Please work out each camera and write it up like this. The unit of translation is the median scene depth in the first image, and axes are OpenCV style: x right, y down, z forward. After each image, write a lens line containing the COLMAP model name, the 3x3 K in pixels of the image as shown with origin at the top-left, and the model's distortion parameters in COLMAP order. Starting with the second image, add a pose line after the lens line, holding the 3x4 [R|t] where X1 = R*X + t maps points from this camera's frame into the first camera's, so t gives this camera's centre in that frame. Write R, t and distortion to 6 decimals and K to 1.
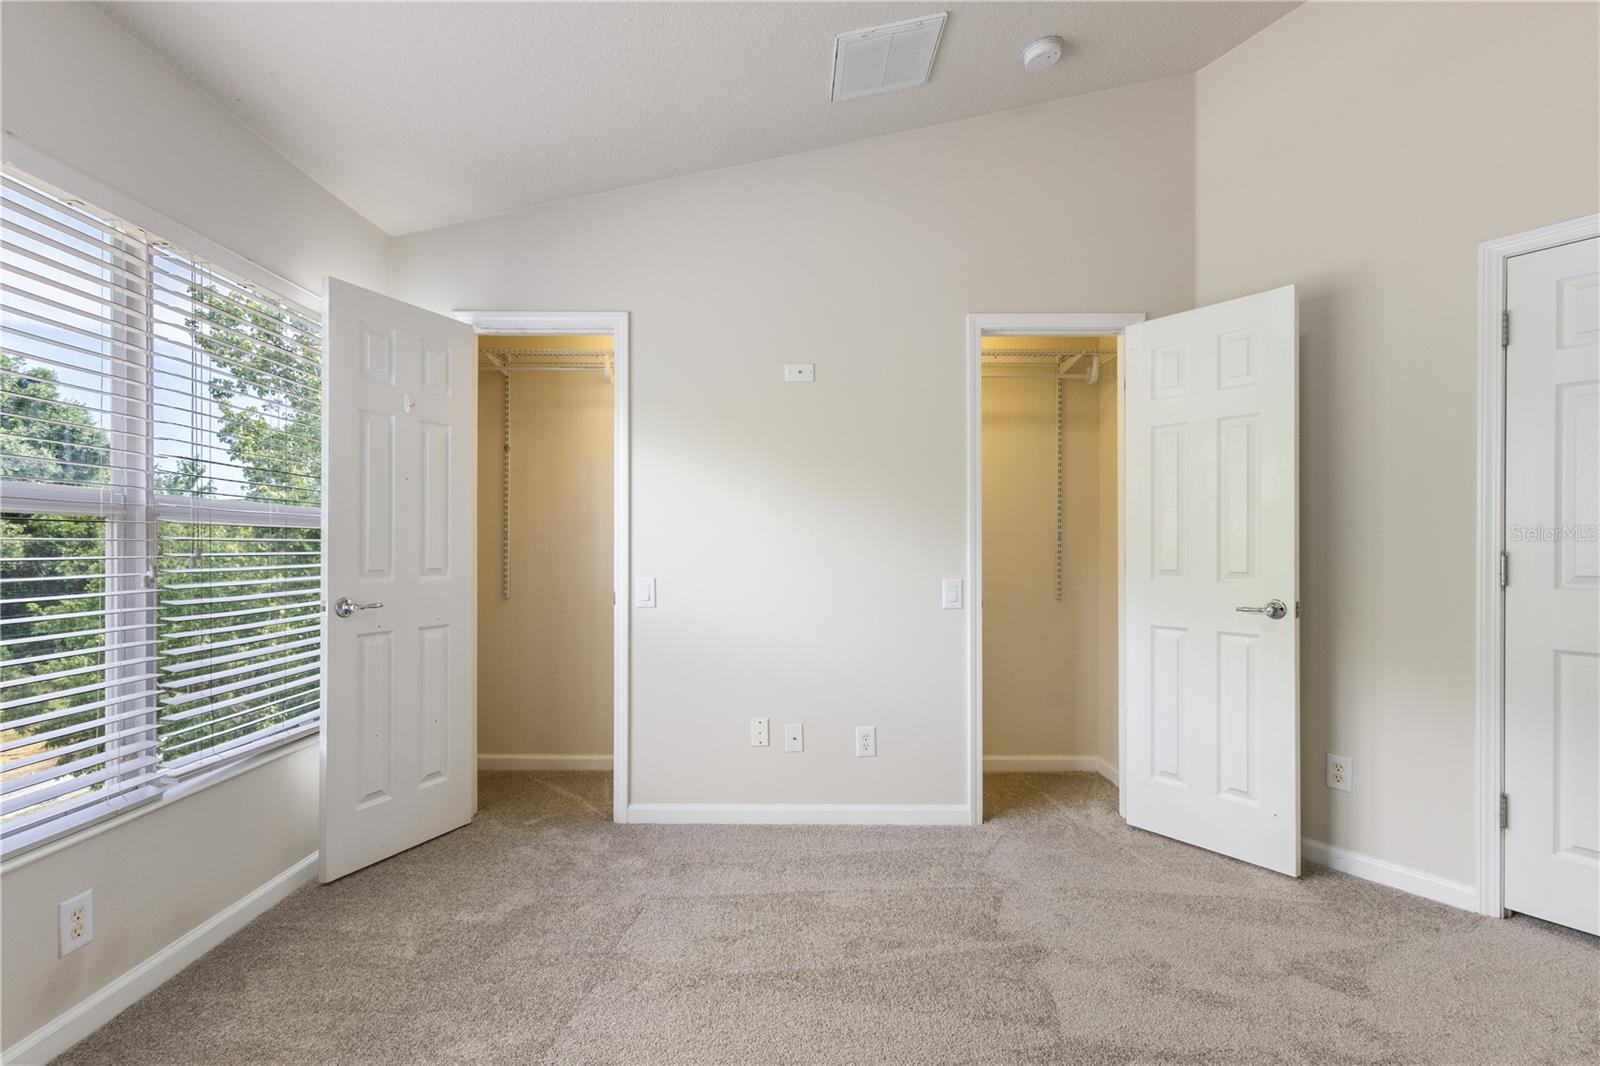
lens RADIAL K [[748.7, 0, 797.6], [0, 748.7, 542.8], [0, 0, 1]] dist [0.004247, 0.000479]
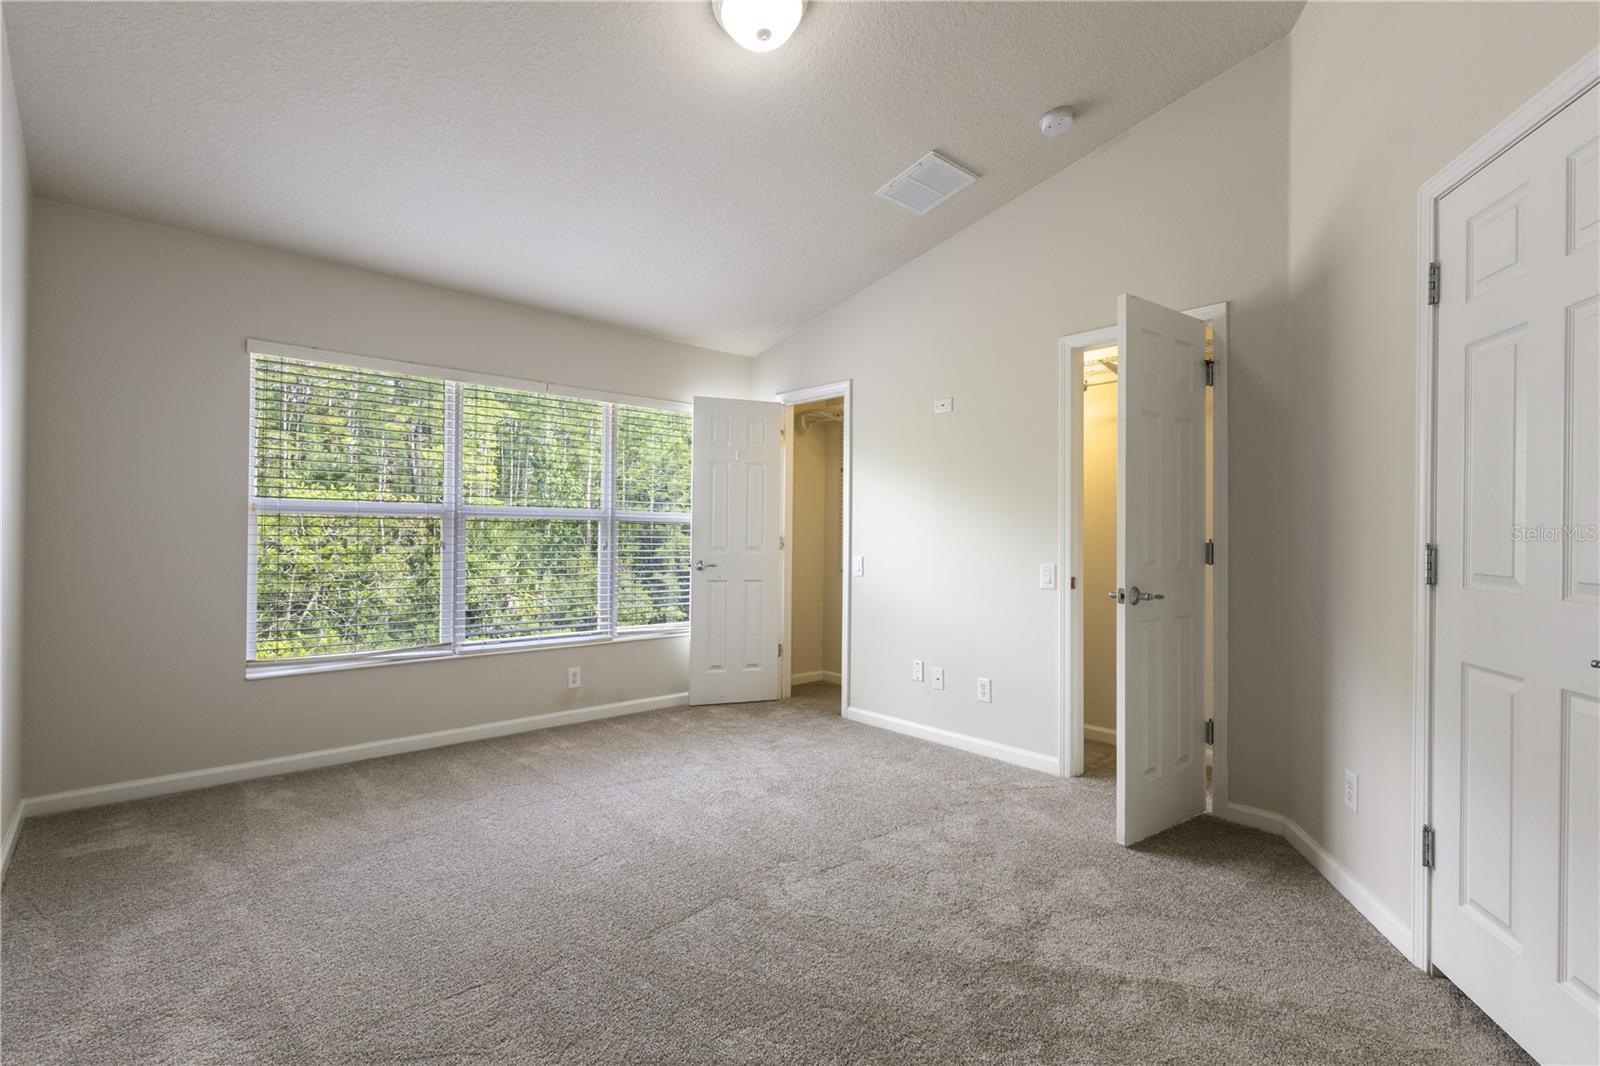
lens RADIAL K [[748.7, 0, 802.3], [0, 748.7, 531.1], [0, 0, 1]] dist [0.004247, 0.000479]
pose [[0.669521, 0.001143, -0.742792, 0.828346], [-0.004048, 0.999990, -0.002110, 0.000196], [0.742782, 0.004419, 0.669519, -0.078373]]
